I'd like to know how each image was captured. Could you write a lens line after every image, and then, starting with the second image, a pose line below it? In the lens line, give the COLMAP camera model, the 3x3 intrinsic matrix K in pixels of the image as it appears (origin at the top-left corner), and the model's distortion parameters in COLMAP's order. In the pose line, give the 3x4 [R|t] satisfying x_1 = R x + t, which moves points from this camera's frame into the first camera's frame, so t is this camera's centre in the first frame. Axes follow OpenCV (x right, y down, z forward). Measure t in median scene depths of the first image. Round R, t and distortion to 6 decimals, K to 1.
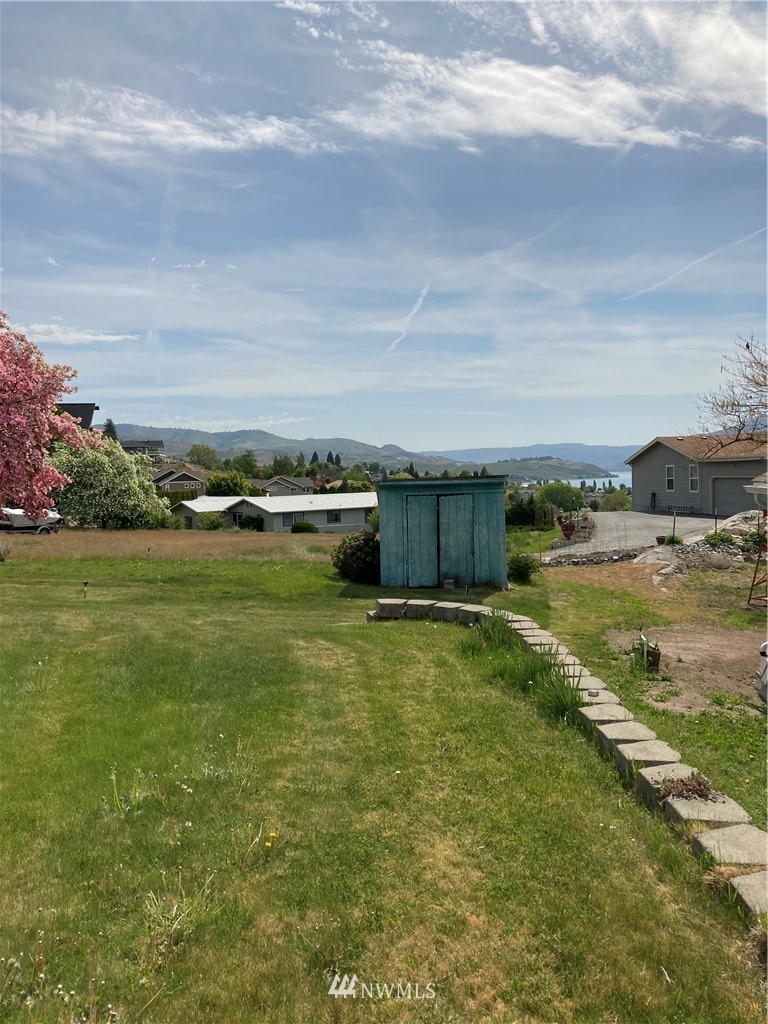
lens RADIAL K [[848.0, 0, 382.6], [0, 848.0, 510.5], [0, 0, 1]] dist [0.041993, -0.049353]
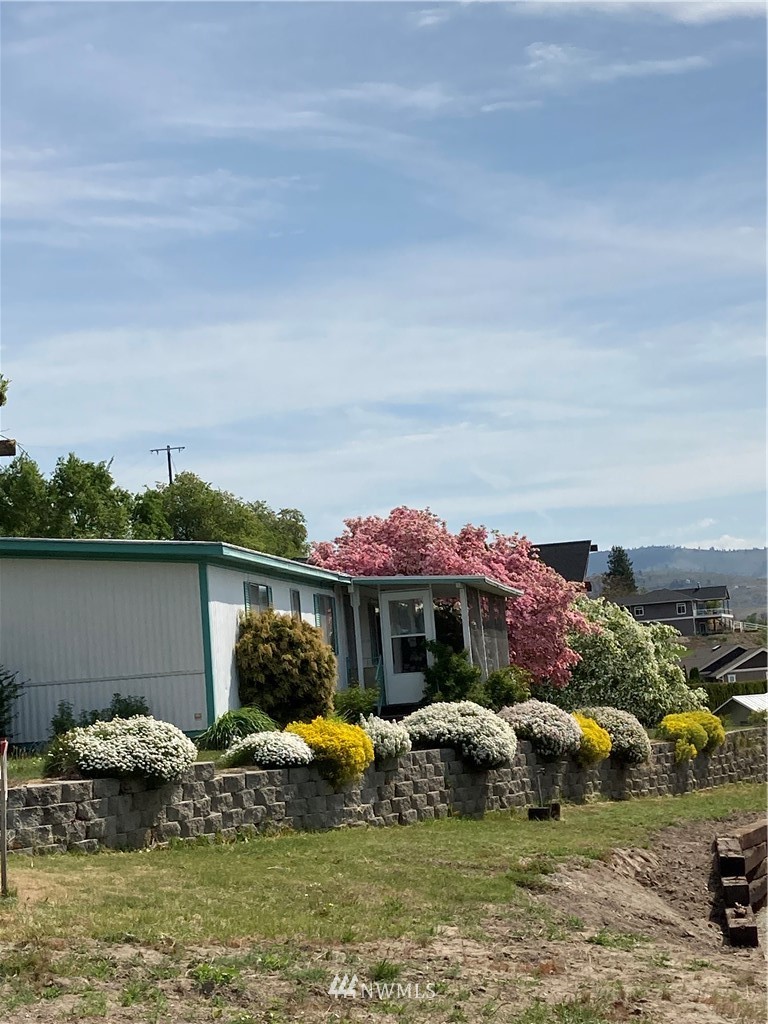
lens RADIAL K [[1993.6, 0, 383.1], [0, 1993.6, 511.8], [0, 0, 1]] dist [0.394537, 0.000000]
pose [[0.907630, -0.081065, -0.411869, 0.184138], [0.034457, 0.992253, -0.119363, 0.028132], [0.418355, 0.094146, 0.903391, -0.551897]]
